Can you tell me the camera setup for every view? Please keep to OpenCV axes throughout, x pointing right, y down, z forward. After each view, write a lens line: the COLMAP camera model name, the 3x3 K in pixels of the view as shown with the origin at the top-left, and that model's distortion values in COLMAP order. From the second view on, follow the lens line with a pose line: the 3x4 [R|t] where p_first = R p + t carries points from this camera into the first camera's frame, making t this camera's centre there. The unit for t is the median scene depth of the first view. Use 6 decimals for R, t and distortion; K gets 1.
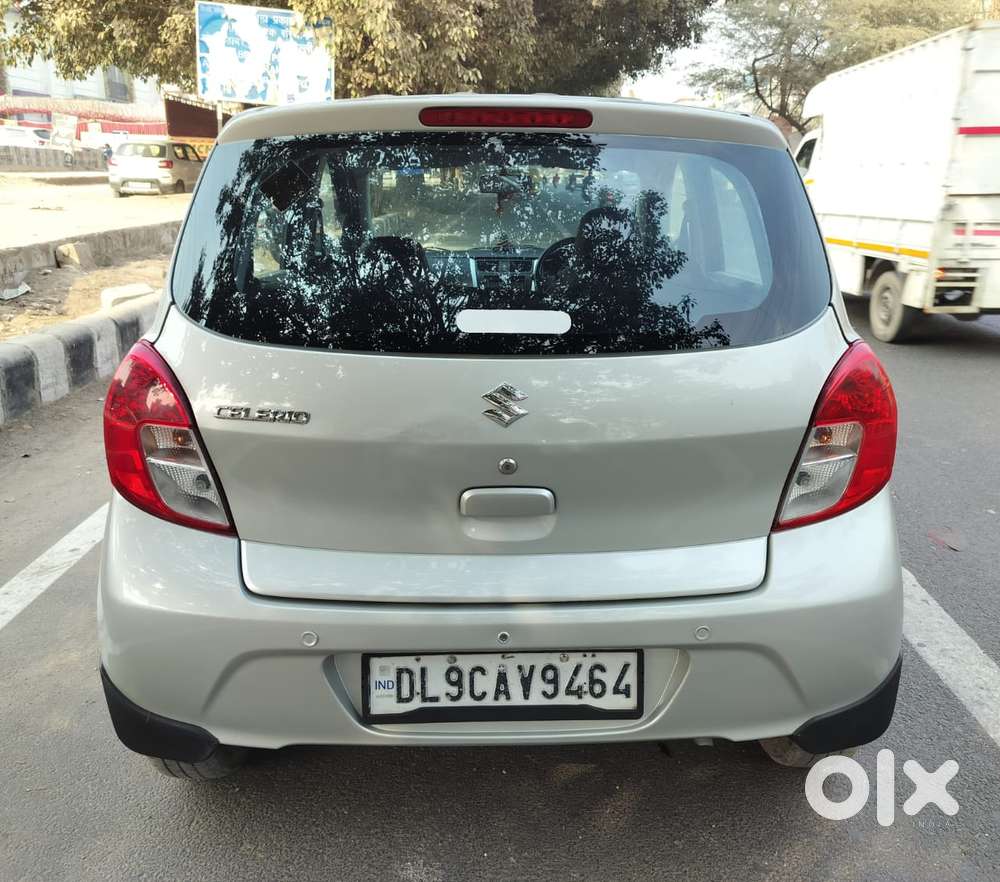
lens RADIAL K [[903.9, 0, 500.0], [0, 903.9, 441.0], [0, 0, 1]] dist [0.003367, -0.005059]
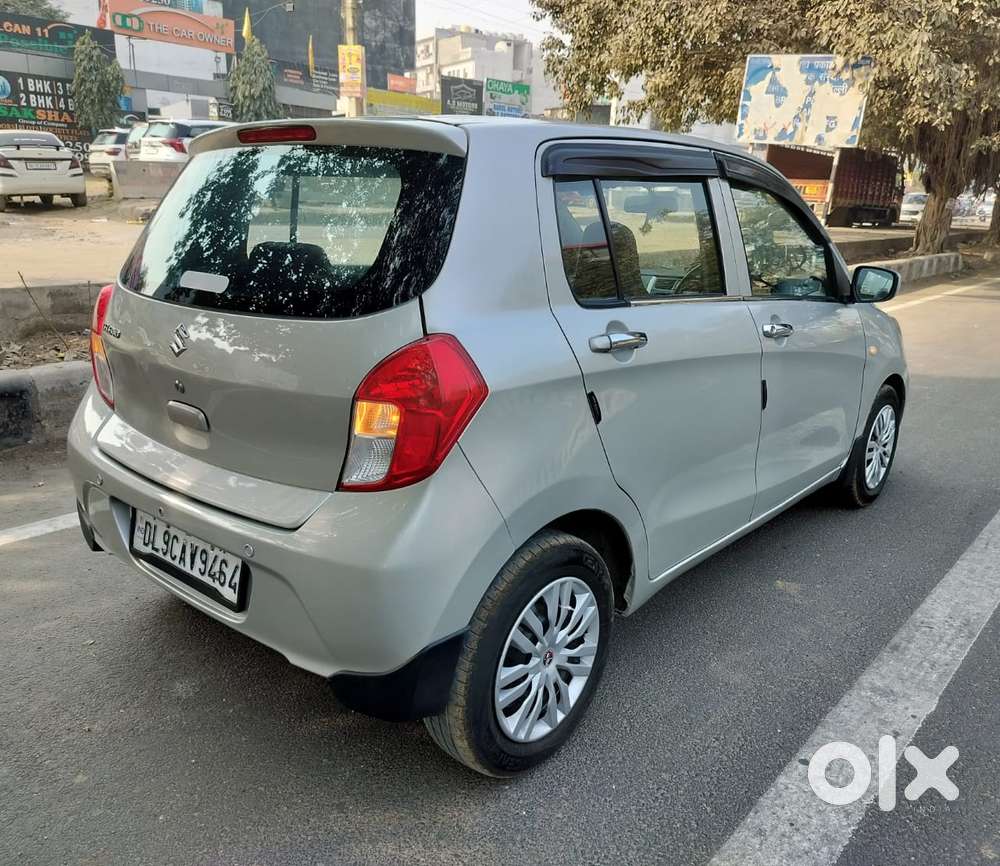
lens RADIAL K [[842.5, 0, 500.0], [0, 842.5, 433.0], [0, 0, 1]] dist [0.015109, -0.000423]
pose [[0.731488, 0.186548, -0.655839, 0.210338], [-0.211494, 0.976482, 0.041863, -0.010216], [0.648225, 0.108084, 0.753739, 0.064568]]
